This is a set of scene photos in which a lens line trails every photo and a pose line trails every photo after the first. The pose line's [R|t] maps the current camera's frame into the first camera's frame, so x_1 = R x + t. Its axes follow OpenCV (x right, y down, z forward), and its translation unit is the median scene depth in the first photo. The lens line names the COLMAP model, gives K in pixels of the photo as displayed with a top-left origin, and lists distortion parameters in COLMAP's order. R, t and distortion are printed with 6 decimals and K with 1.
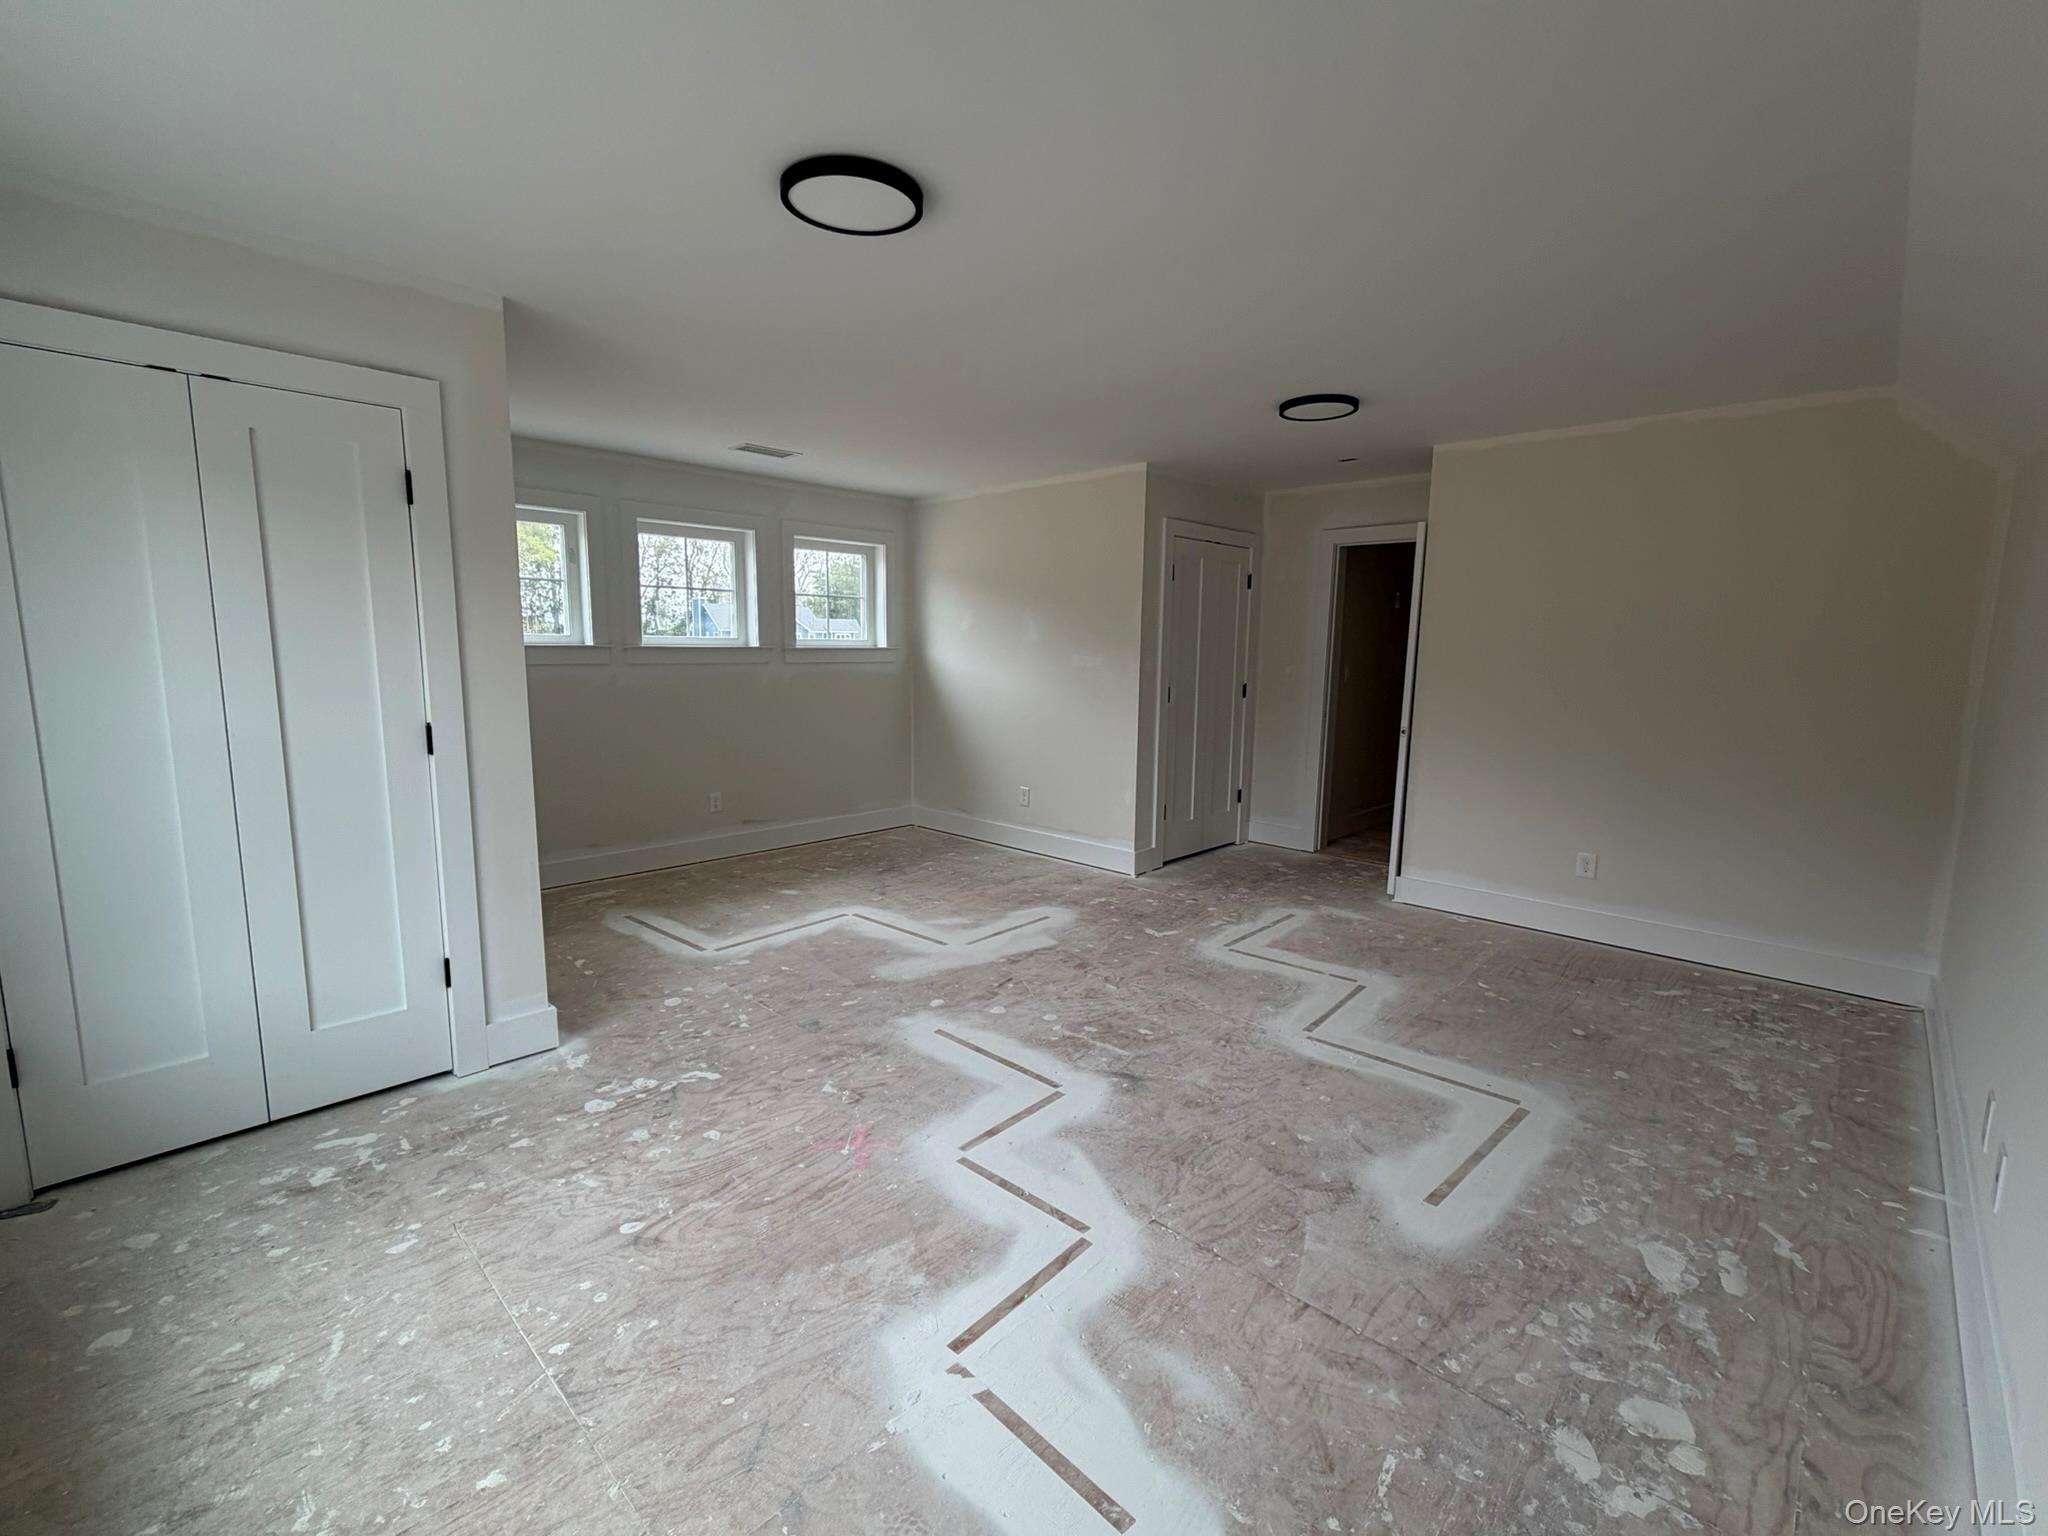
lens RADIAL K [[892.4, 0, 1025.3], [0, 892.4, 771.5], [0, 0, 1]] dist [0.000896, 0.000066]
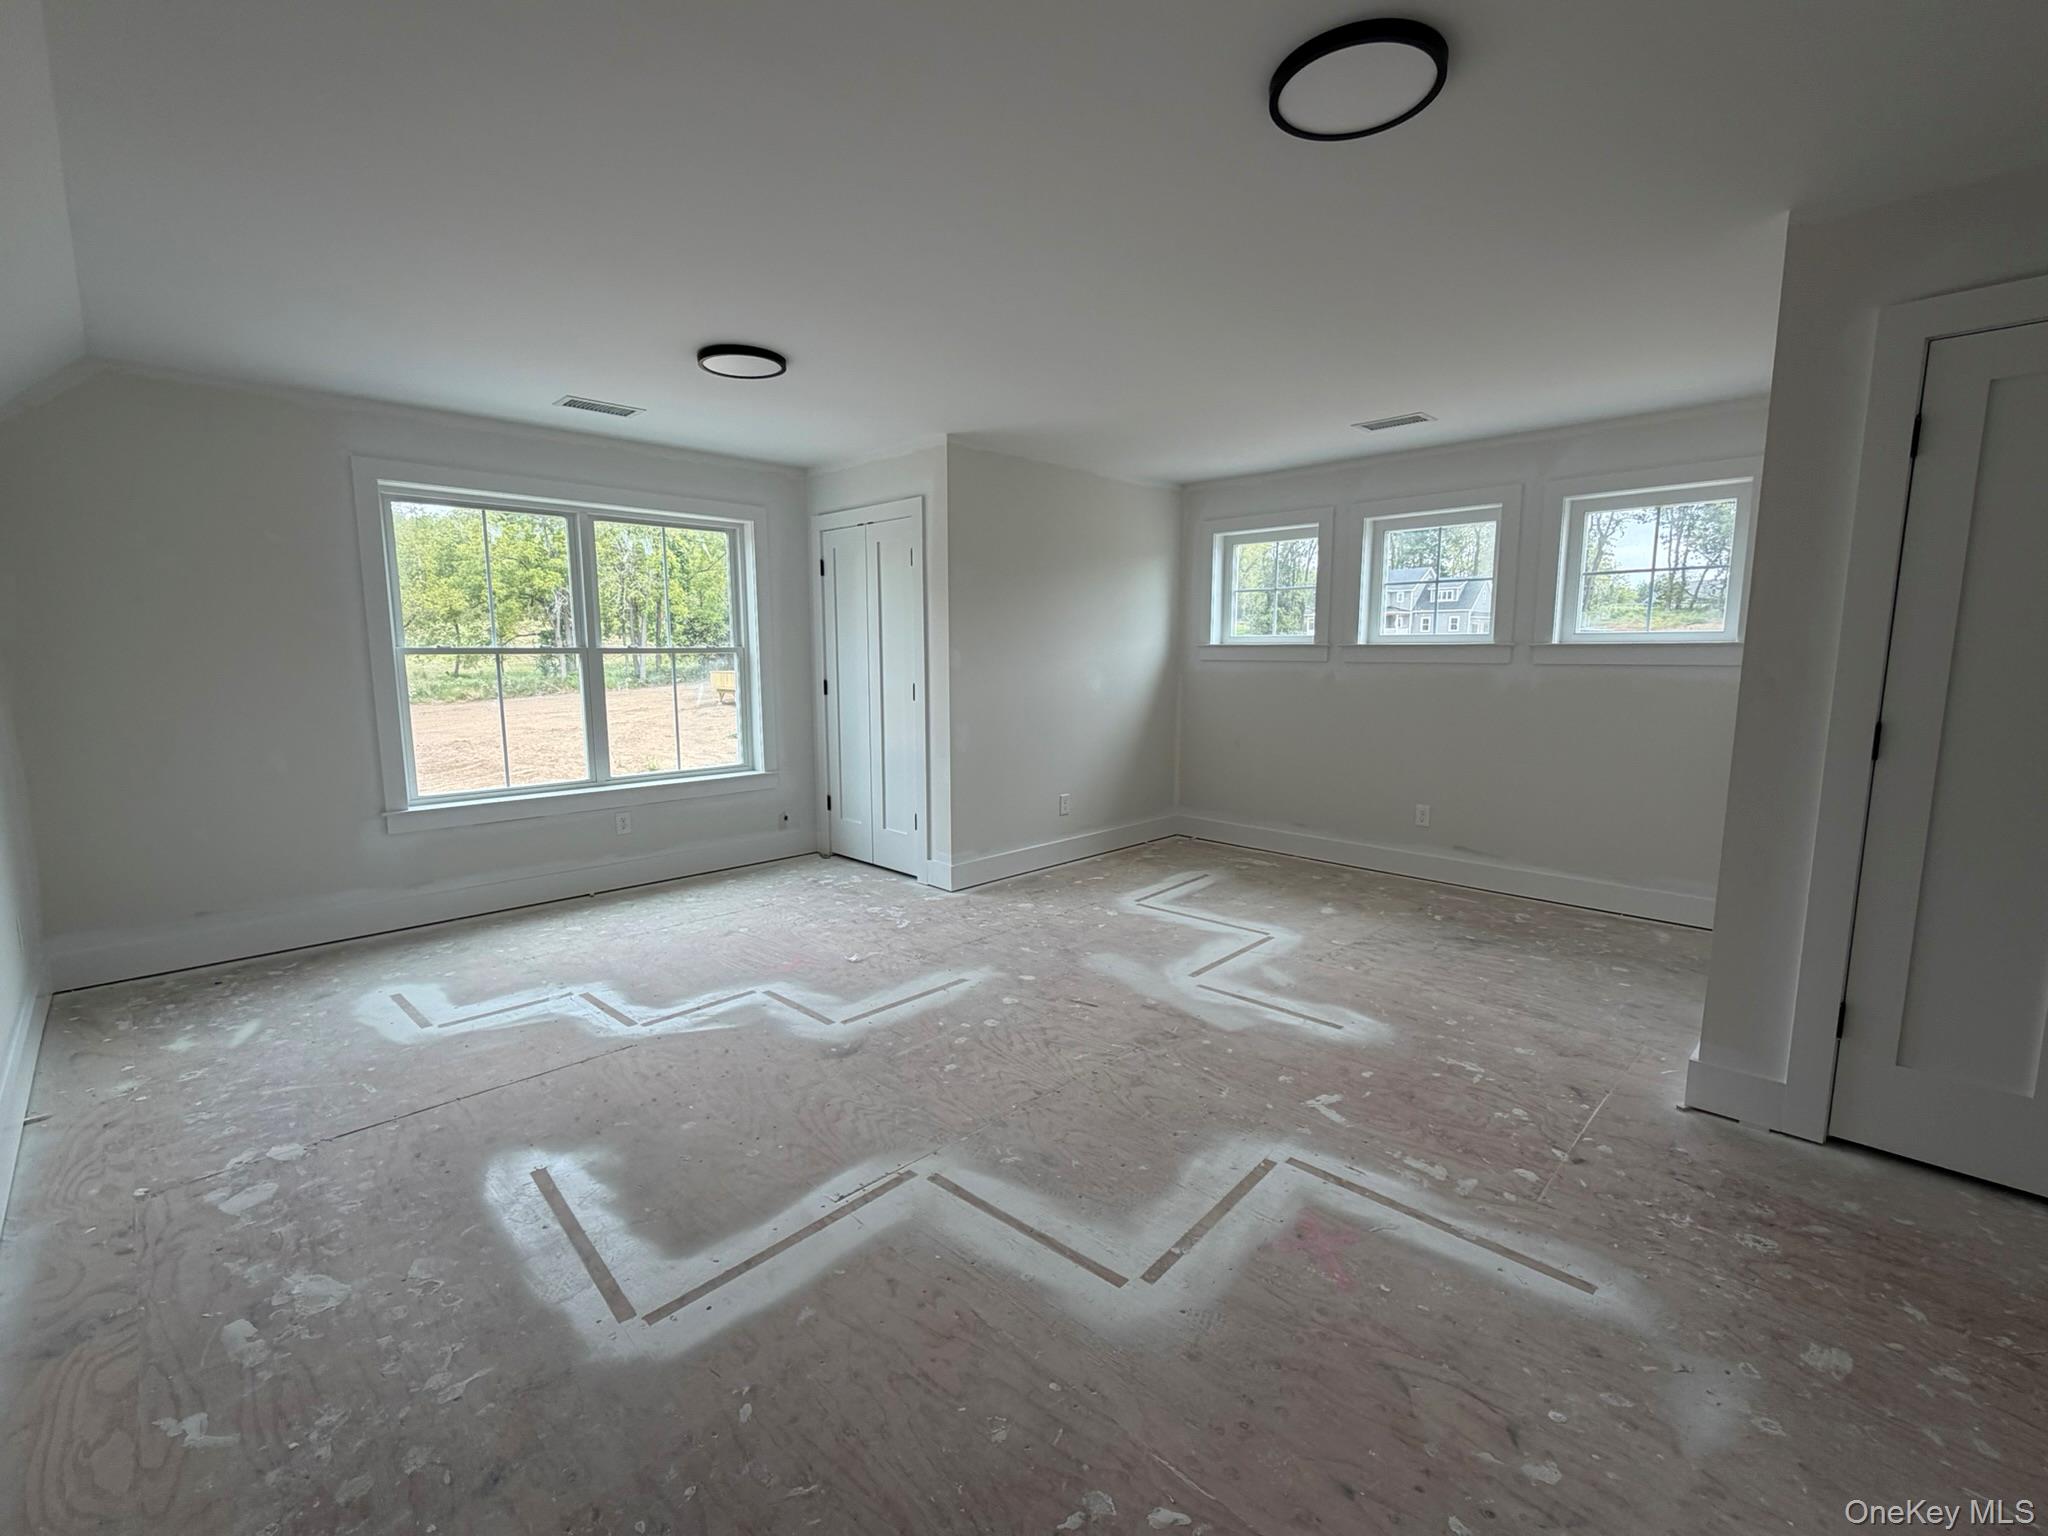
lens RADIAL K [[892.4, 0, 1025.3], [0, 892.4, 771.5], [0, 0, 1]] dist [0.000896, 0.000066]
pose [[-0.022851, 0.122944, -0.992151, 0.821009], [-0.142137, 0.981929, 0.124951, -0.096868], [0.989583, 0.143877, -0.004964, 0.879634]]
